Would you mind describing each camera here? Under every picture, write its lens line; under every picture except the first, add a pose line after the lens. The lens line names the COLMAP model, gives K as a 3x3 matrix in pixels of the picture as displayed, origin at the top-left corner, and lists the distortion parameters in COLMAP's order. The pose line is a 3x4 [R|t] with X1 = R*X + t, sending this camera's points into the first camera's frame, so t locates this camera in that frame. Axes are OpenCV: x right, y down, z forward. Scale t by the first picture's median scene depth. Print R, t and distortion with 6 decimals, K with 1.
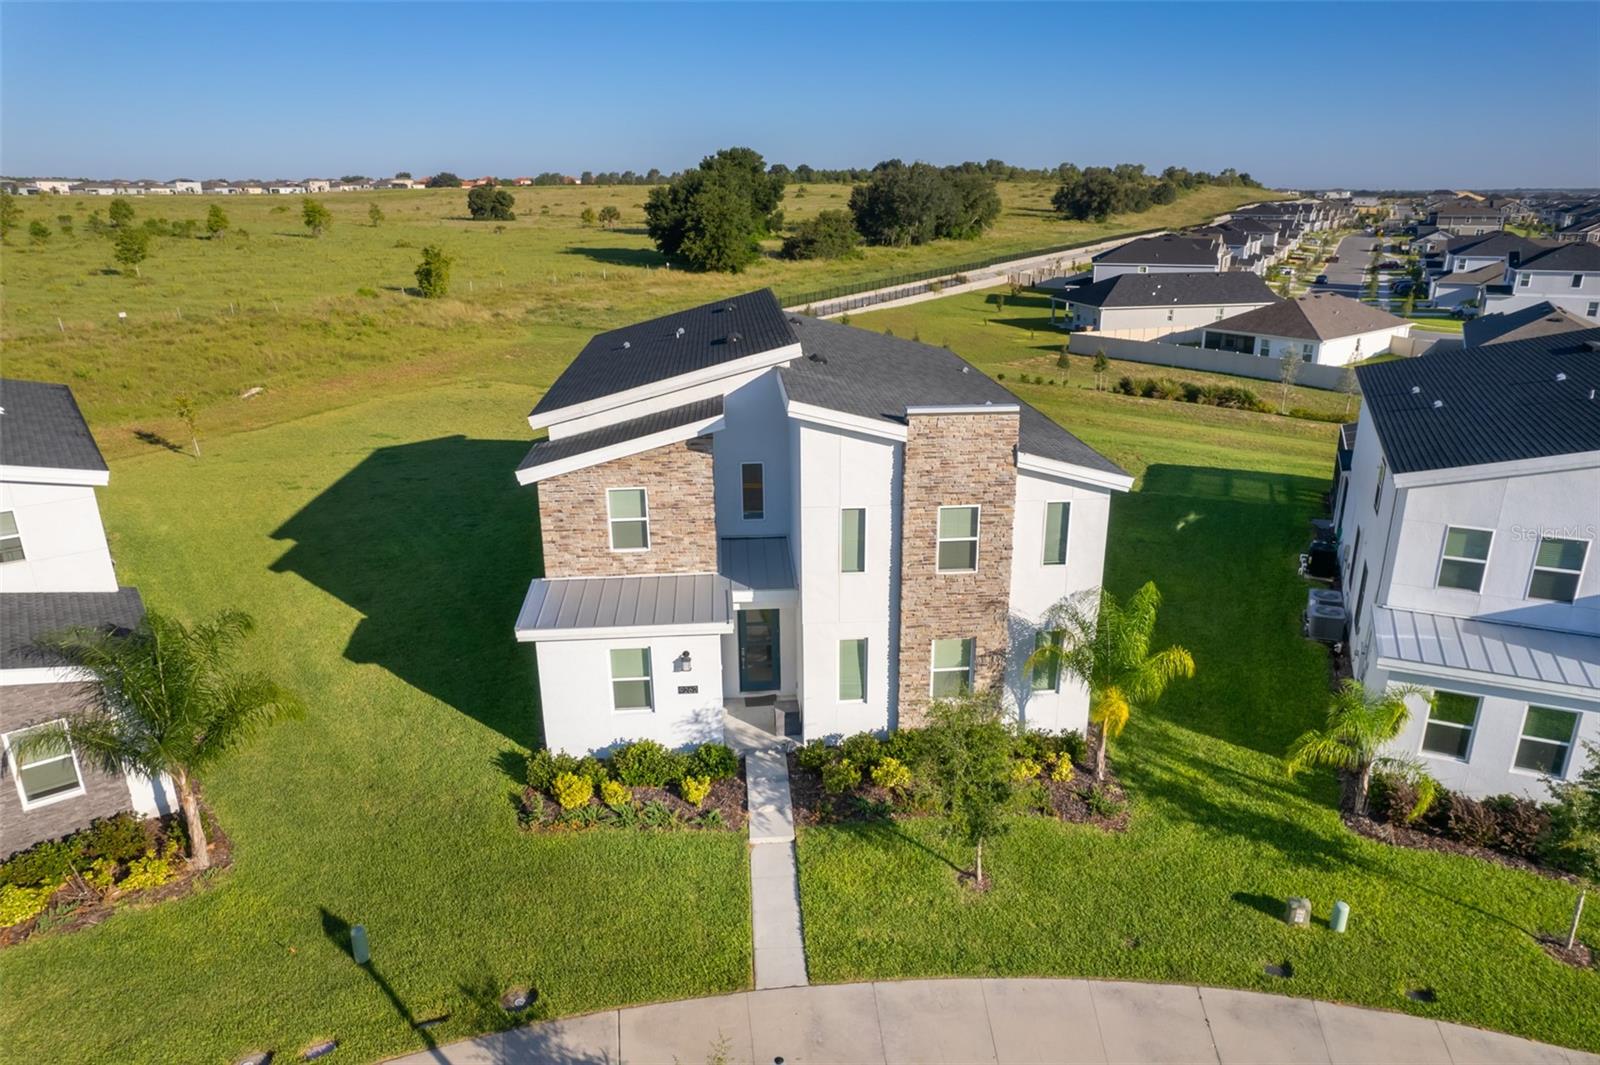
lens RADIAL K [[1030.4, 0, 804.5], [0, 1030.4, 532.8], [0, 0, 1]] dist [-0.085470, 0.080903]
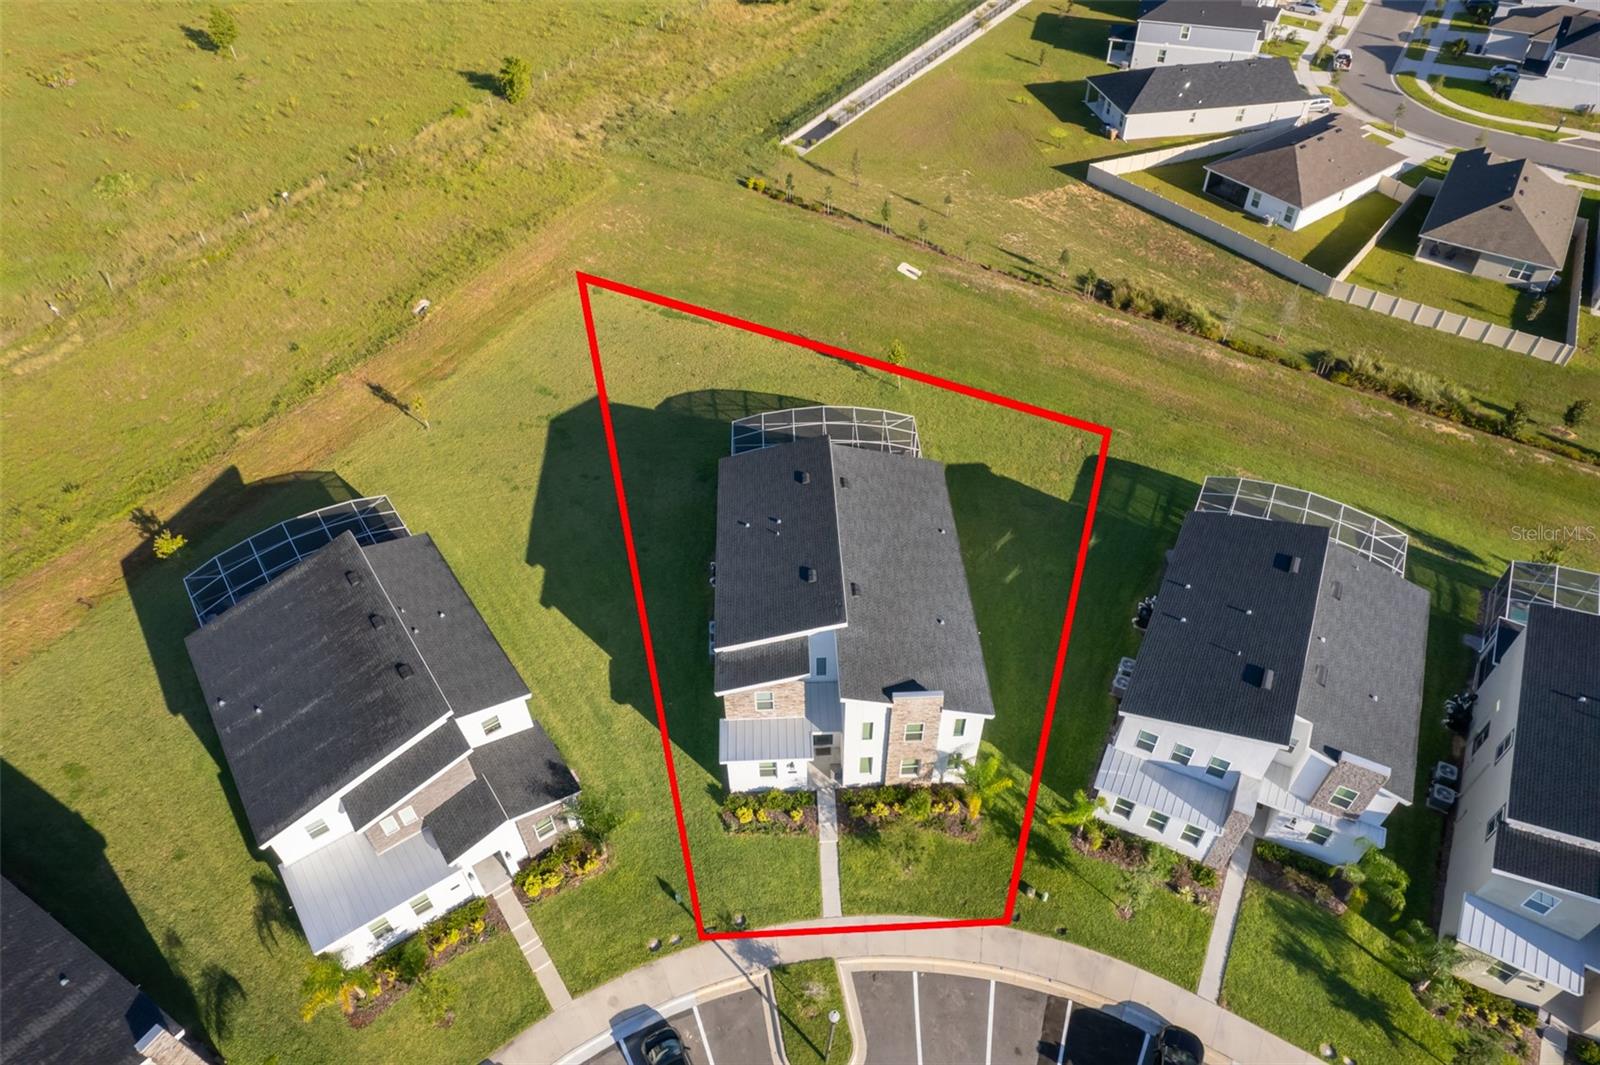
lens RADIAL K [[1030.4, 0, 804.5], [0, 1030.4, 532.8], [0, 0, 1]] dist [-0.085470, 0.080903]
pose [[0.999137, 0.027107, -0.031474, -0.030945], [-0.010521, 0.898158, 0.439547, -1.364357], [0.040183, -0.438837, 0.897668, -0.828617]]
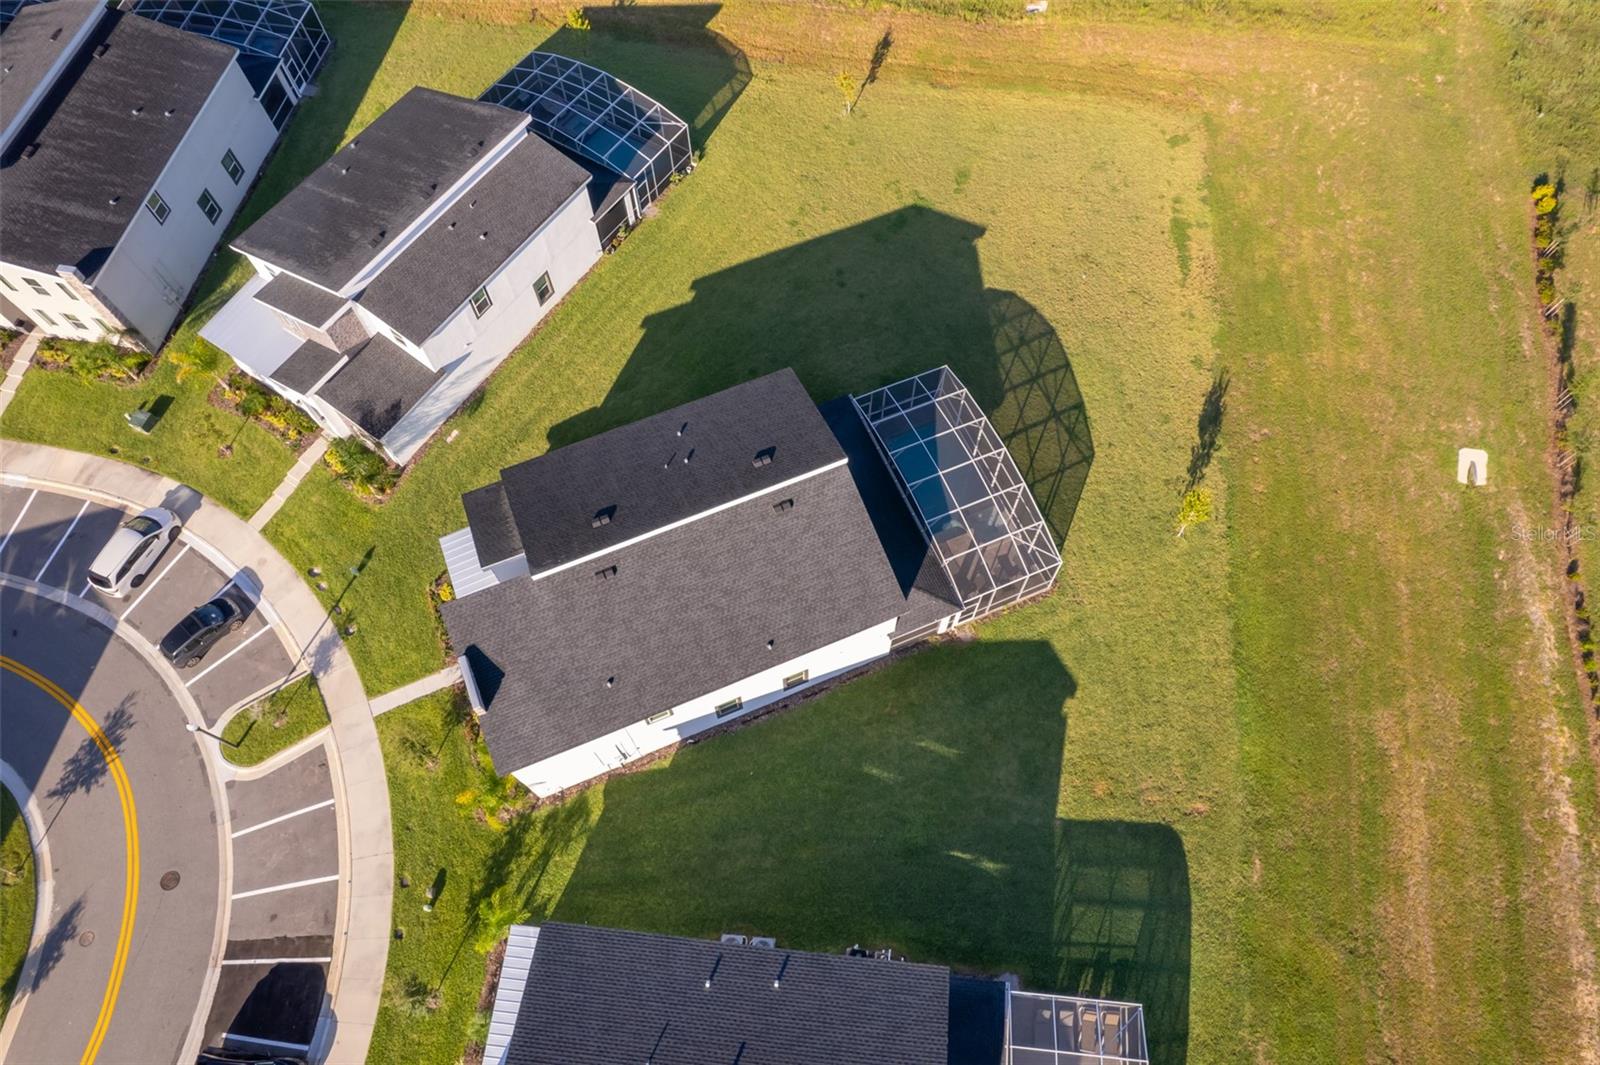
lens RADIAL K [[1030.4, 0, 804.5], [0, 1030.4, 532.8], [0, 0, 1]] dist [-0.085470, 0.080903]
pose [[0.313094, 0.853876, -0.415774, 0.890356], [-0.294943, 0.503560, 0.812057, -1.964782], [0.902763, -0.131620, 0.409506, 0.789108]]
